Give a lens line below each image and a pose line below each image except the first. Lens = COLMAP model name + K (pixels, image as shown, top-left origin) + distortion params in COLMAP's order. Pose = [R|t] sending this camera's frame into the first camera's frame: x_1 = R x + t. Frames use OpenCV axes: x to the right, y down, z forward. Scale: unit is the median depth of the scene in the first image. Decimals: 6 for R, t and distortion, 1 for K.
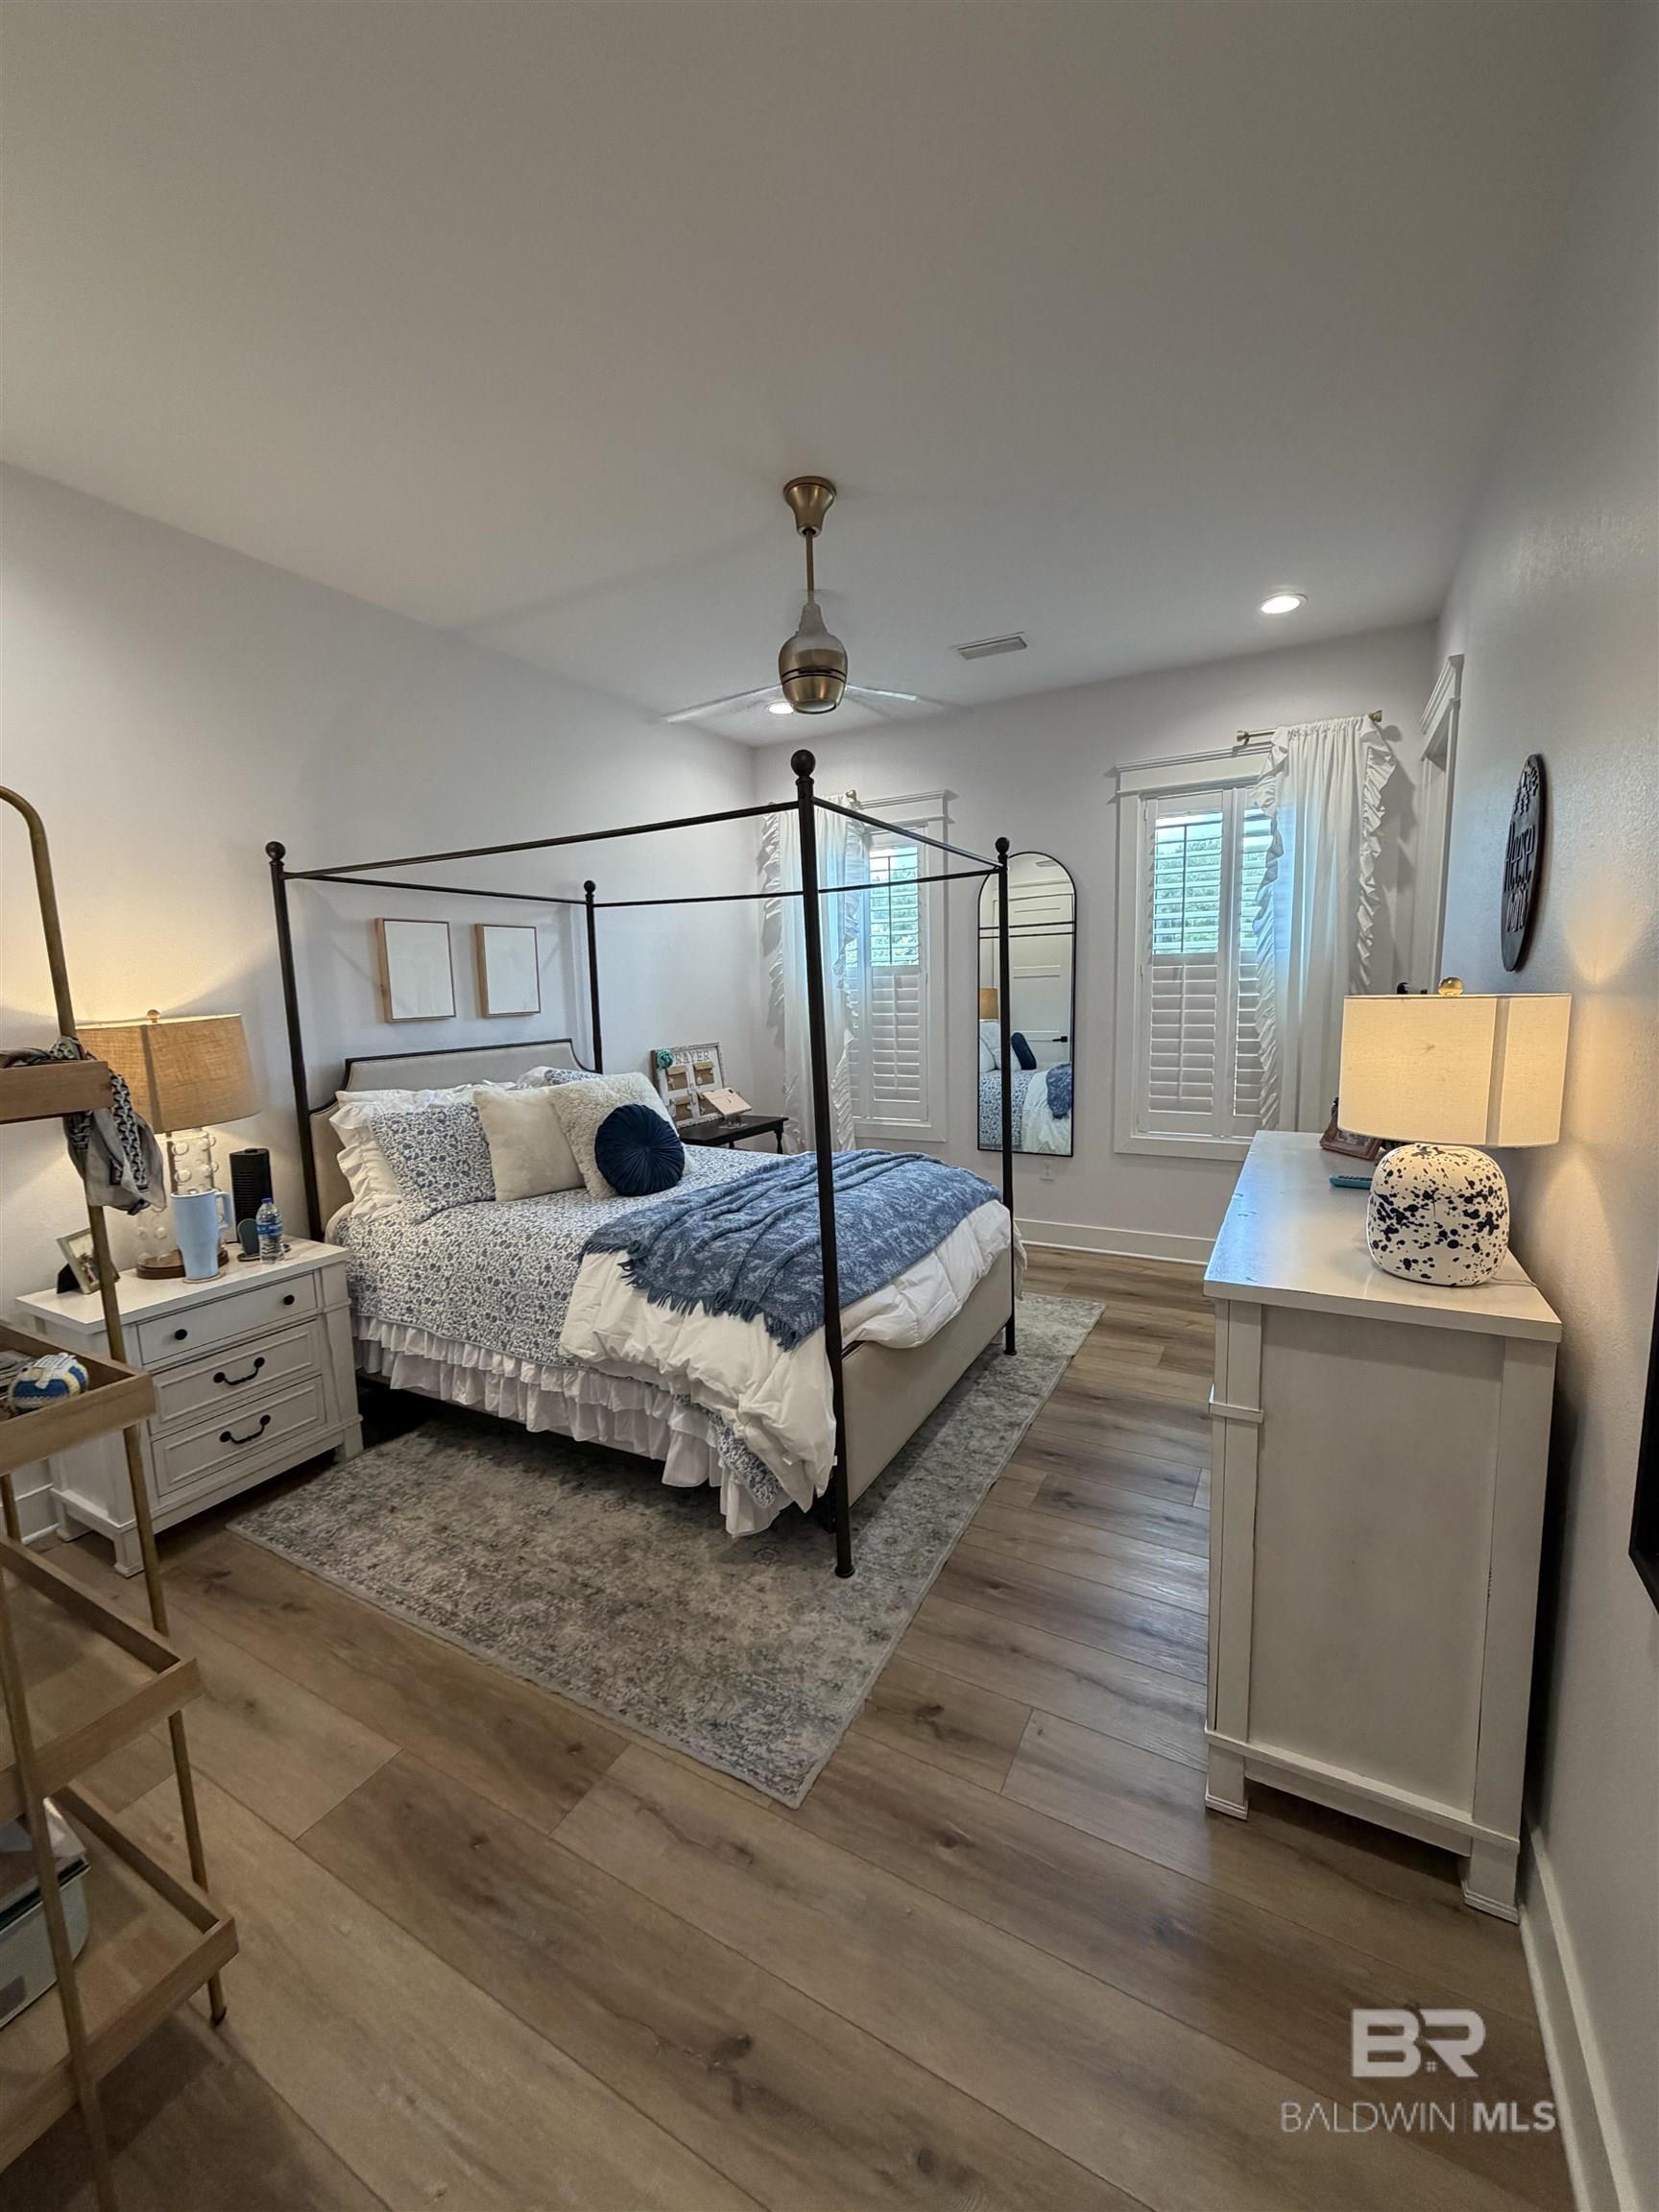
lens RADIAL K [[879.5, 0, 833.2], [0, 879.5, 1099.3], [0, 0, 1]] dist [-0.001117, 0.000507]
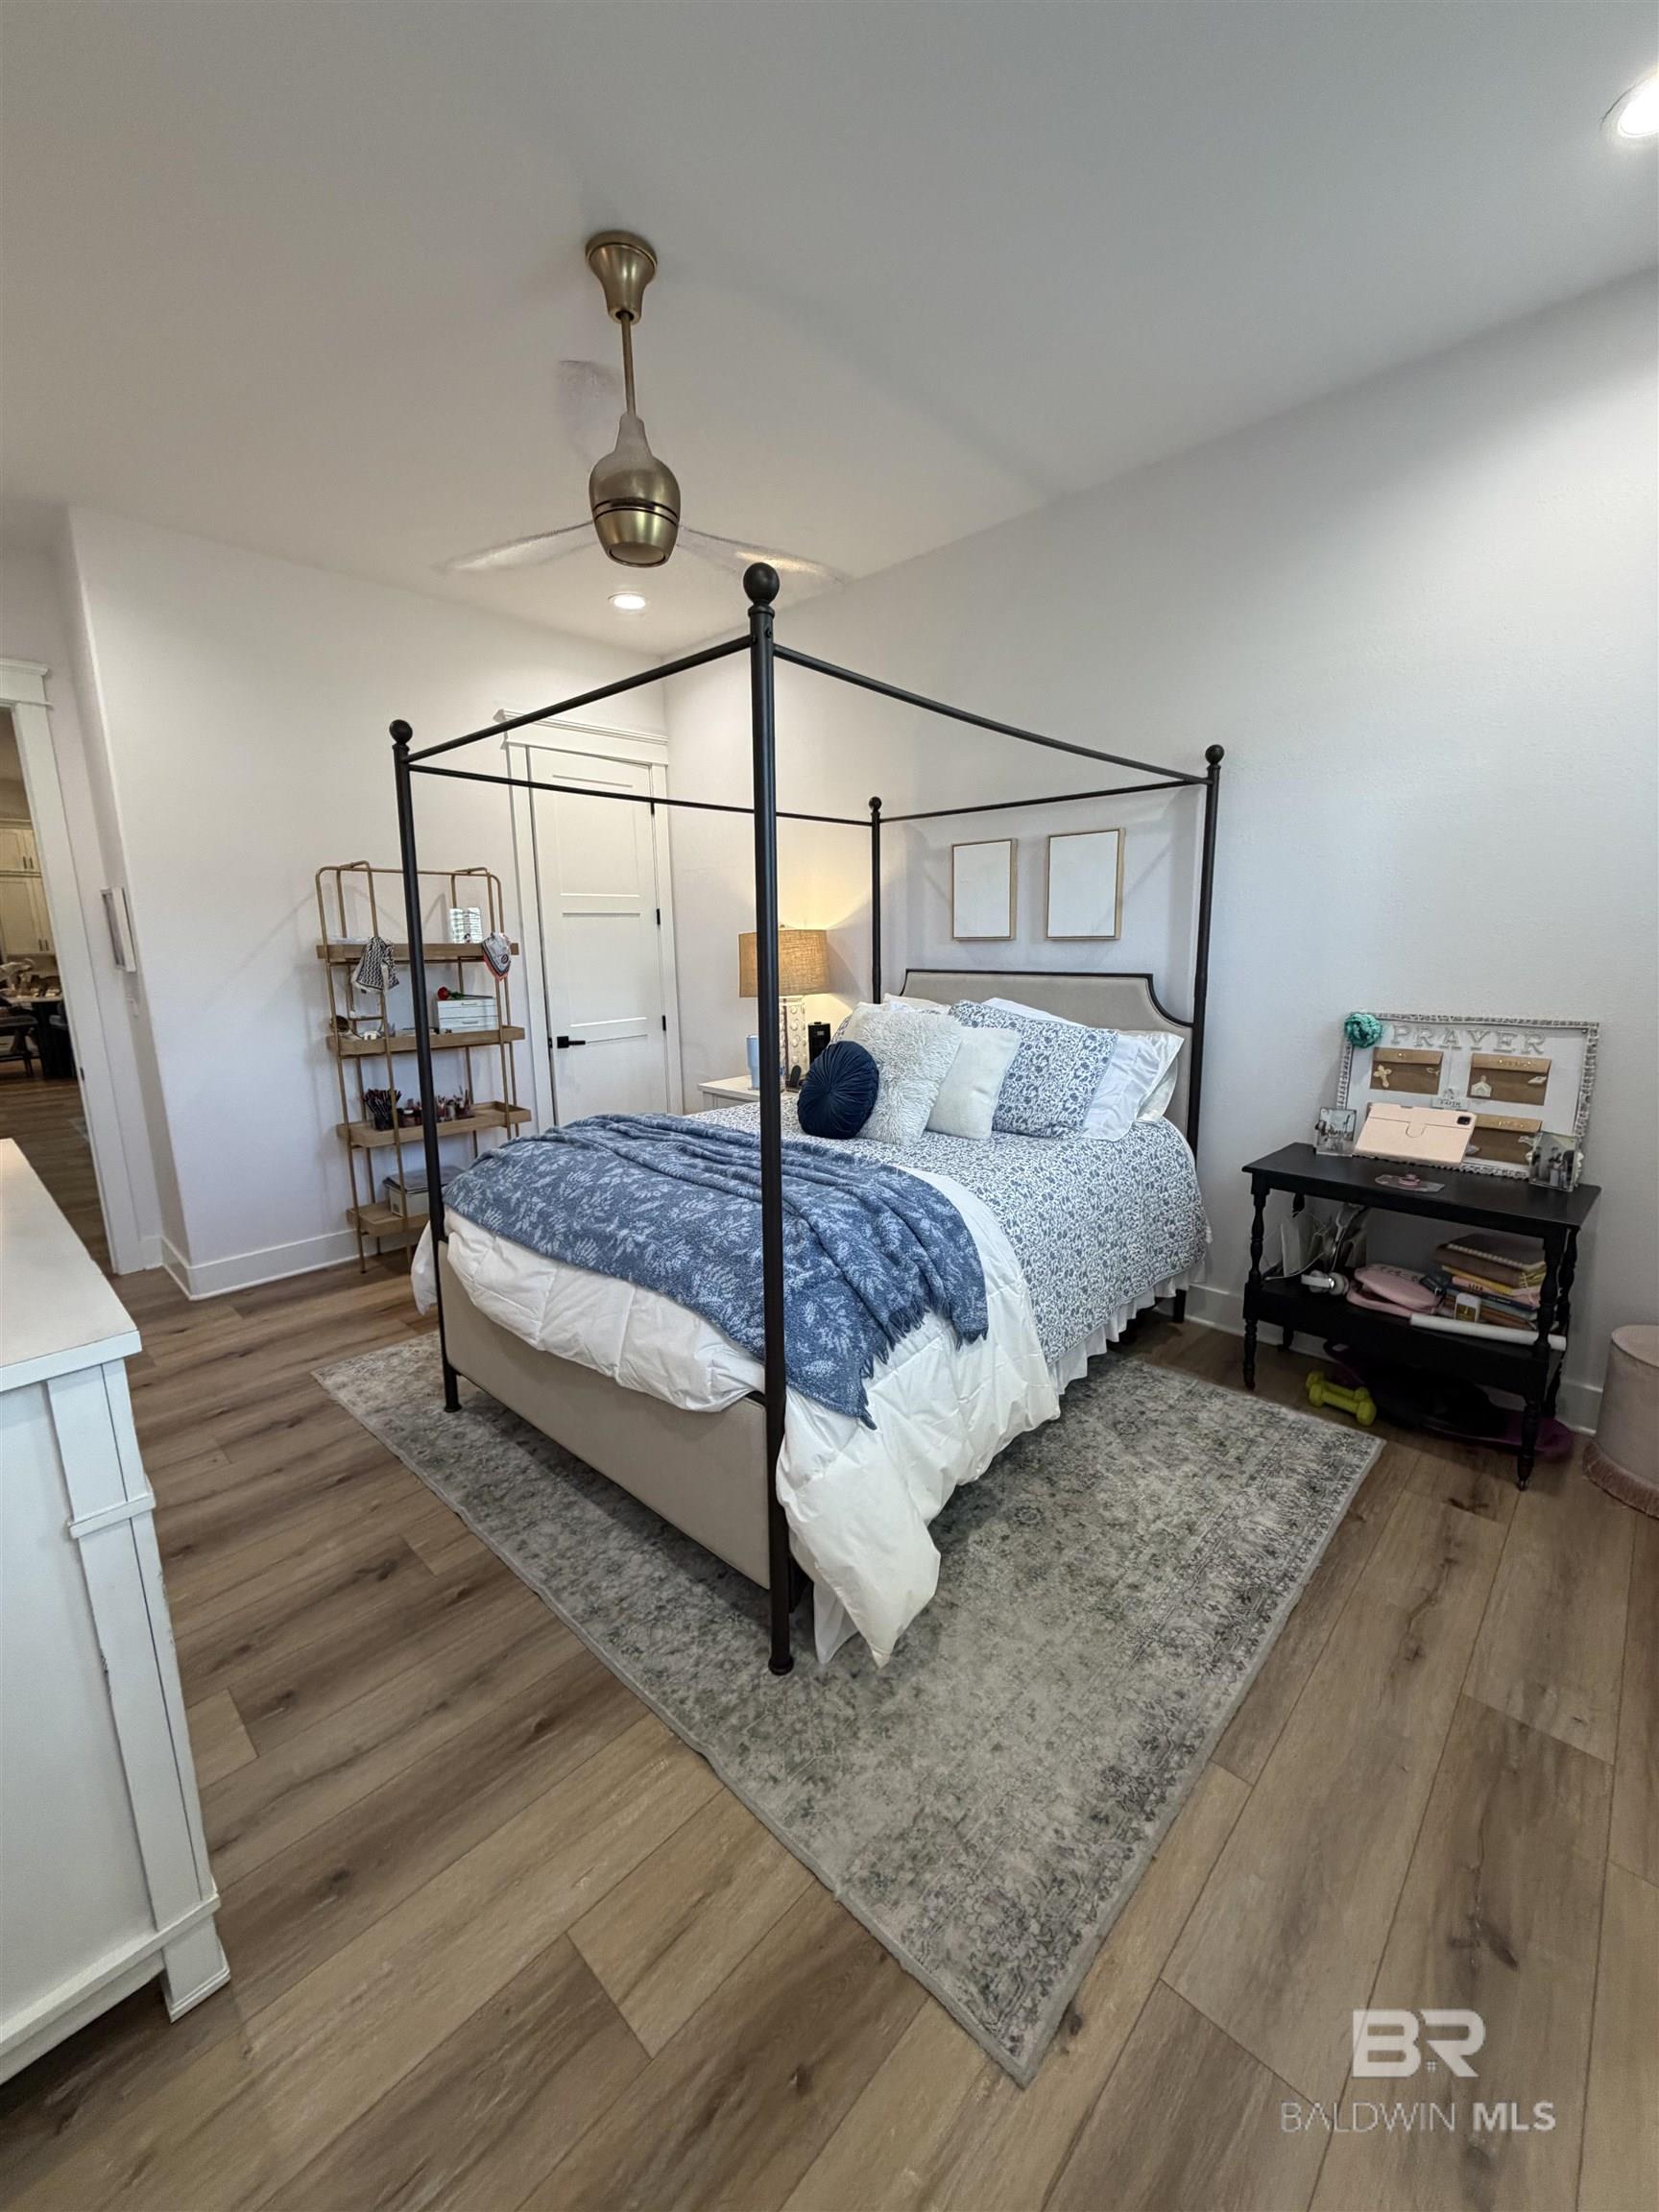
lens RADIAL K [[879.5, 0, 833.2], [0, 879.5, 1099.3], [0, 0, 1]] dist [-0.001117, 0.000507]
pose [[-0.257109, 0.213843, -0.942426, 0.582095], [-0.100622, 0.963985, 0.246186, -0.143108], [0.961129, 0.158126, -0.226332, 1.068434]]
